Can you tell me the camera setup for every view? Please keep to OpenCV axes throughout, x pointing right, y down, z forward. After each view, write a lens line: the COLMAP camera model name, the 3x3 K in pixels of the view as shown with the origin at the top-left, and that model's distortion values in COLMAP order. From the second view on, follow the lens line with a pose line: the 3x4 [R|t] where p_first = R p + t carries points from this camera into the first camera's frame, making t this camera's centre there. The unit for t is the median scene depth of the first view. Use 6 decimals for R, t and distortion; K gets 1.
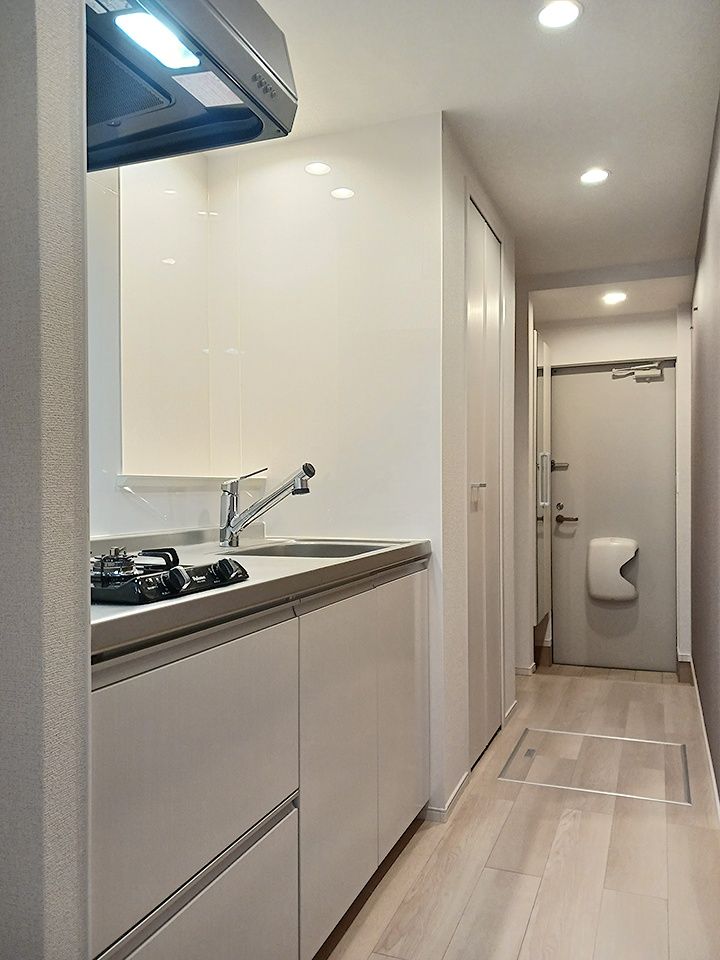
lens RADIAL K [[746.2, 0, 359.3], [0, 746.2, 482.7], [0, 0, 1]] dist [0.003758, 0.003364]
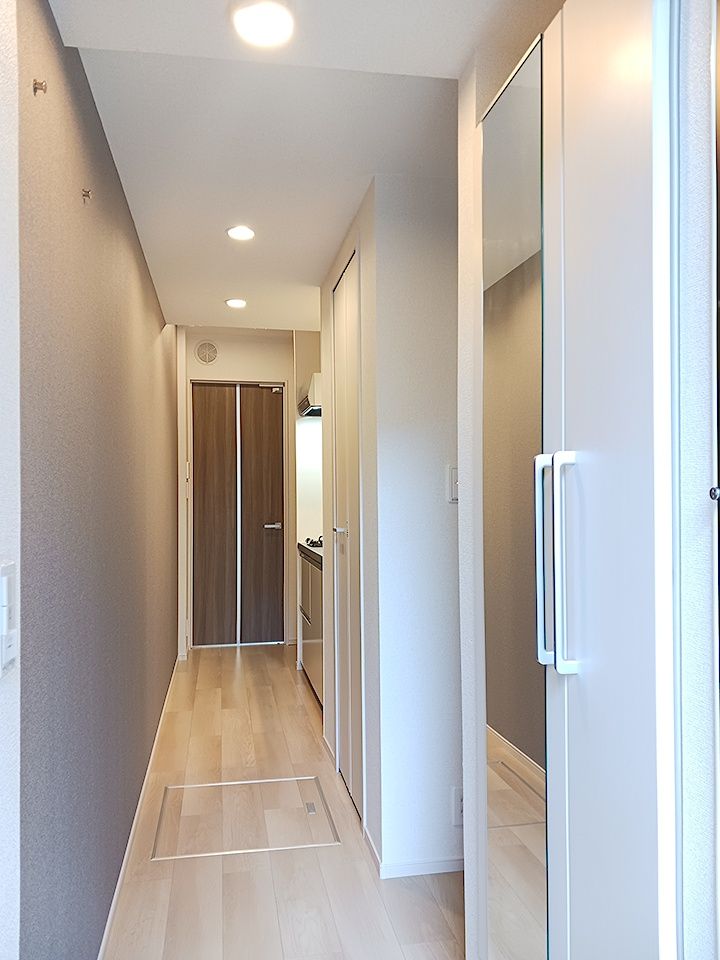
lens RADIAL K [[746.2, 0, 359.6], [0, 746.2, 482.5], [0, 0, 1]] dist [0.003758, 0.003364]
pose [[-0.842902, -0.000295, -0.538067, 0.861696], [0.013022, 0.999696, -0.020948, -0.053118], [0.537910, -0.024664, -0.842641, 2.296101]]
